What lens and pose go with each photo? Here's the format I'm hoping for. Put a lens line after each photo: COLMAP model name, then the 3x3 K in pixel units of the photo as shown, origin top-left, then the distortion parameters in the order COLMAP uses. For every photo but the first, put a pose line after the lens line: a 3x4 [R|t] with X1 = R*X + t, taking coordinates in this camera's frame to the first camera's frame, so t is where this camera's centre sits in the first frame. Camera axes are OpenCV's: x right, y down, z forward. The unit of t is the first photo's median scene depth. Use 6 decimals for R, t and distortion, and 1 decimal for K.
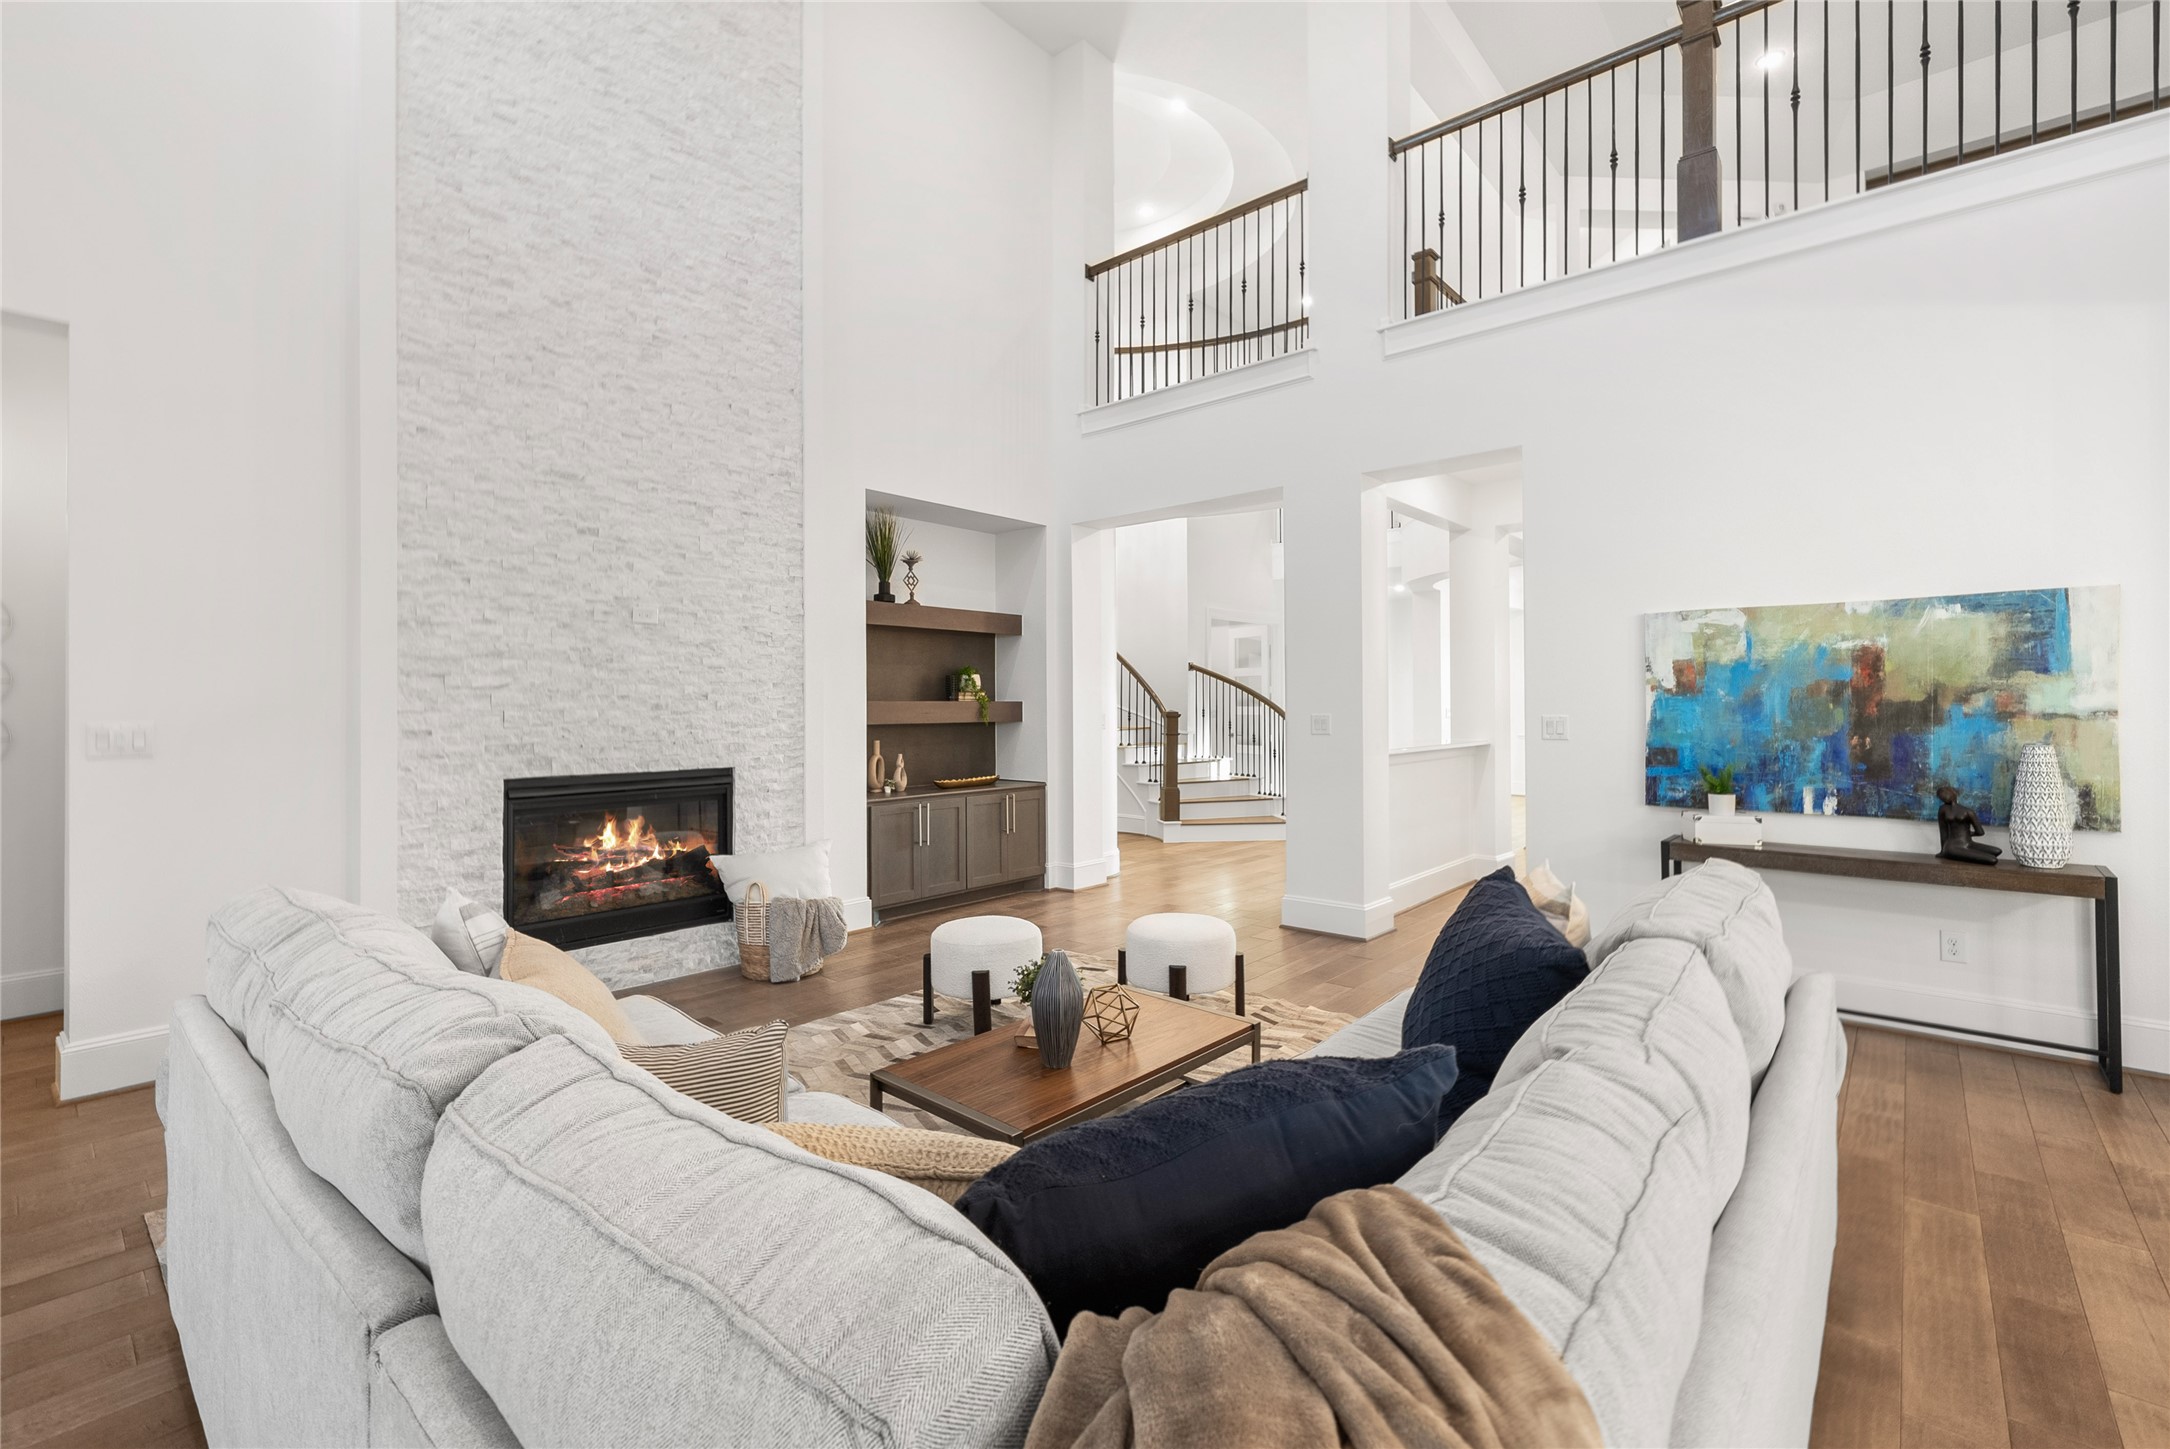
lens RADIAL K [[949.5, 0, 1061.9], [0, 949.5, 698.2], [0, 0, 1]] dist [-0.000560, -0.000063]
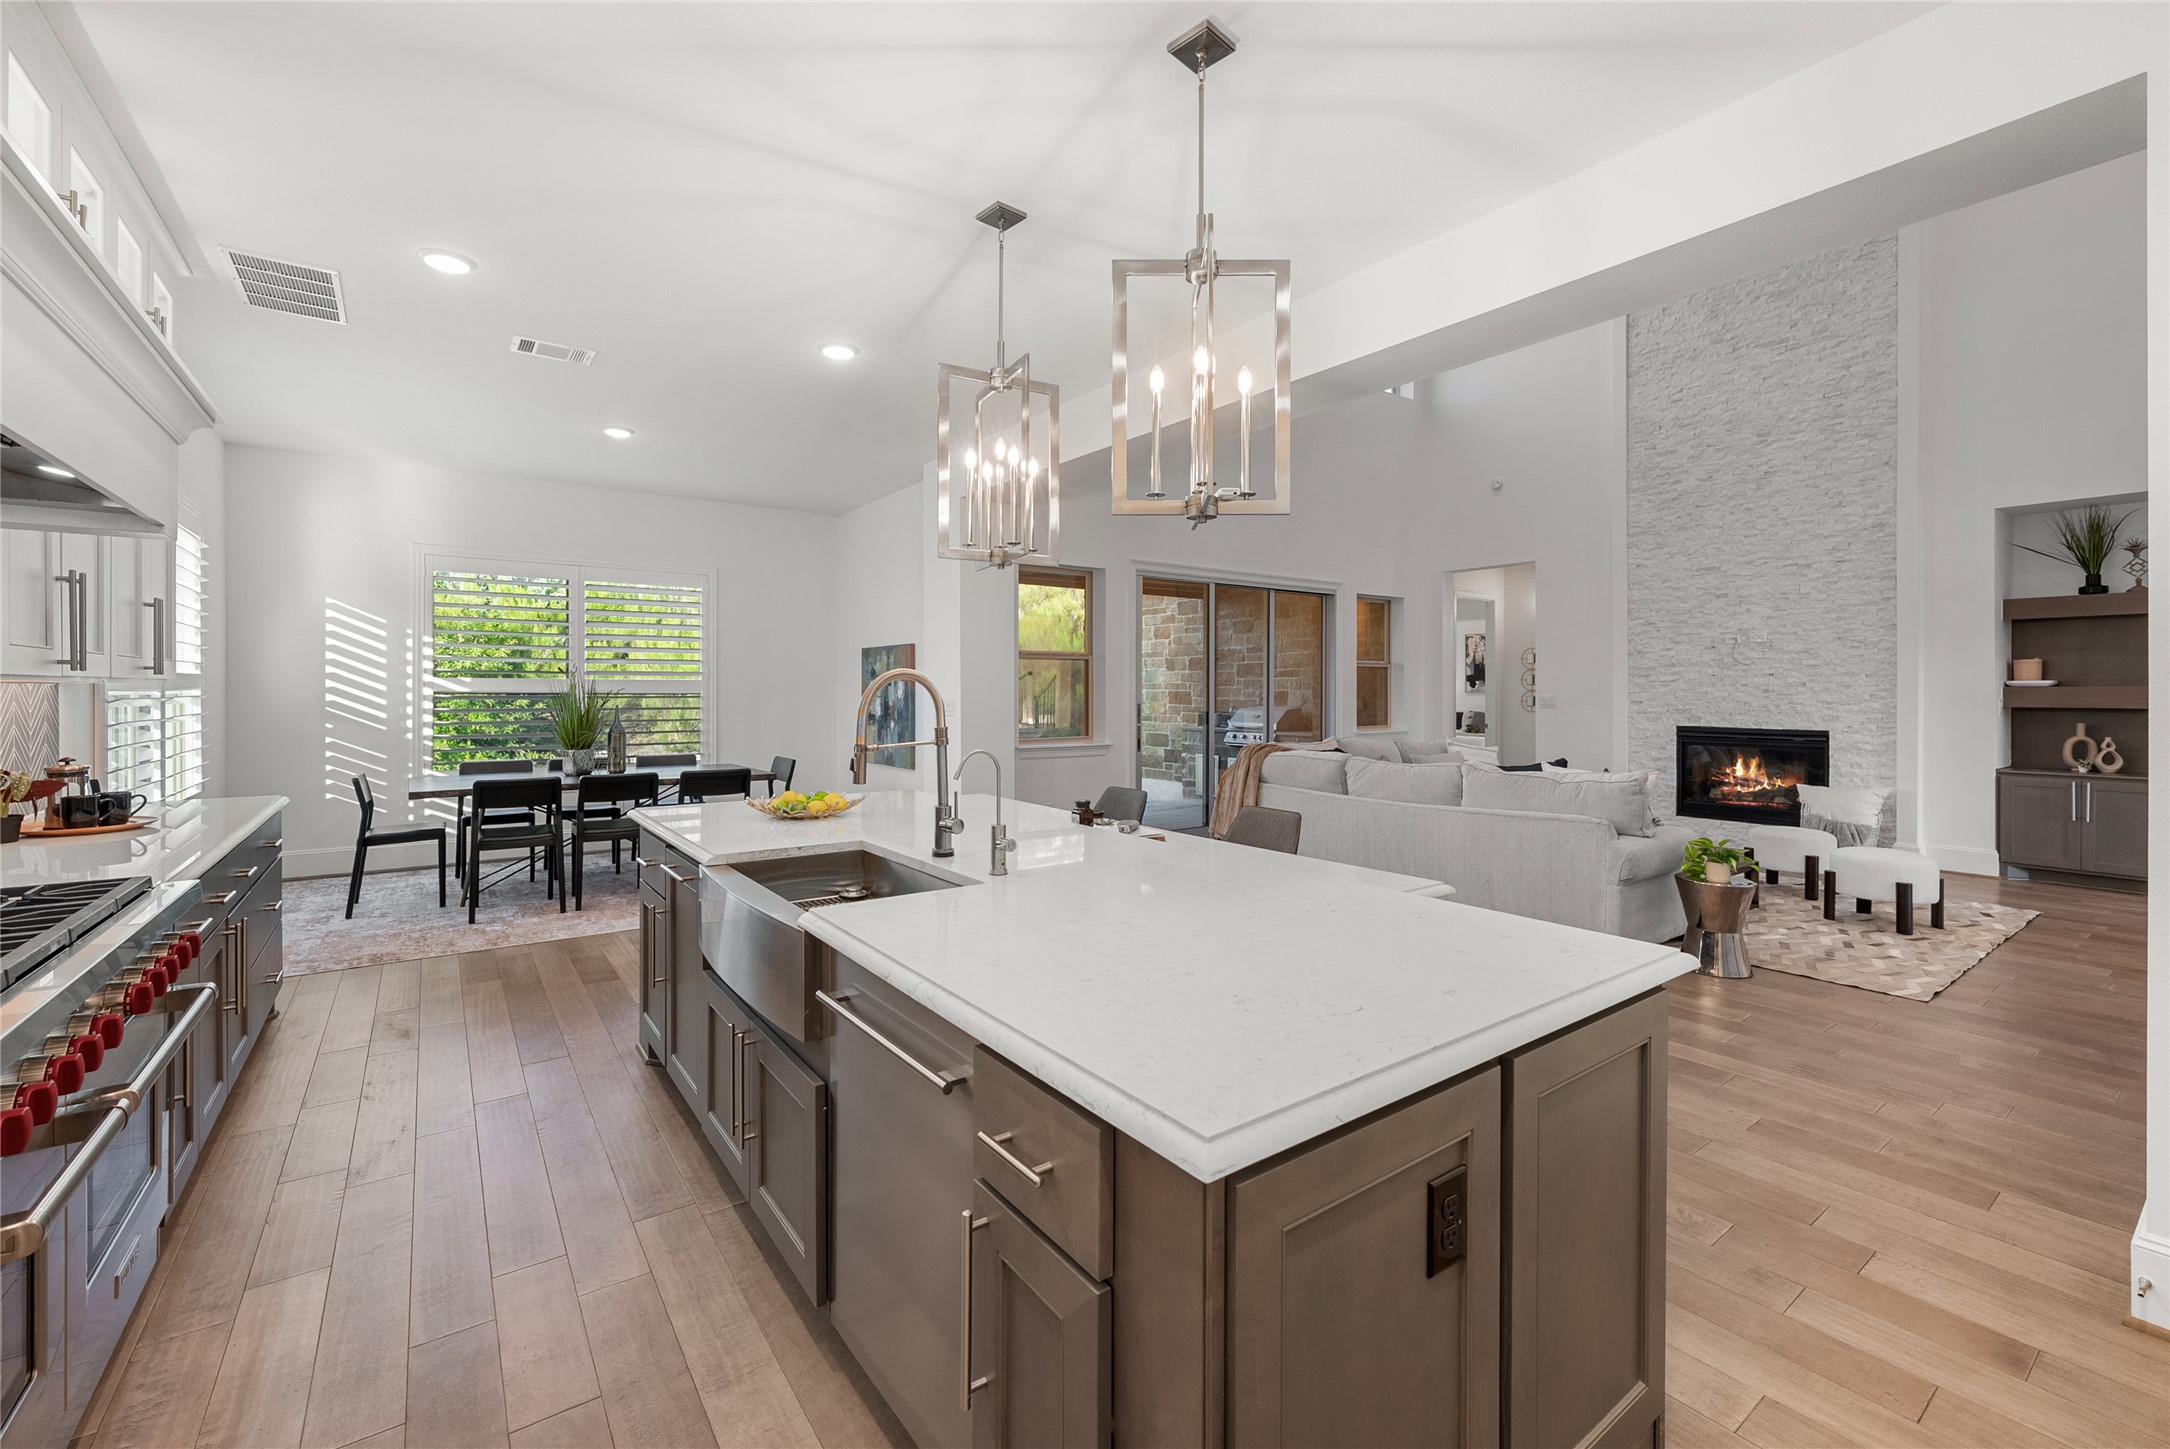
lens RADIAL K [[890.1, 0, 1094.2], [0, 890.1, 687.9], [0, 0, 1]] dist [0.000342, 0.000024]
pose [[-0.205823, -0.002672, -0.978586, 1.396038], [0.002861, 0.999990, -0.003332, 0.005871], [0.978585, -0.003485, -0.205814, 0.153386]]
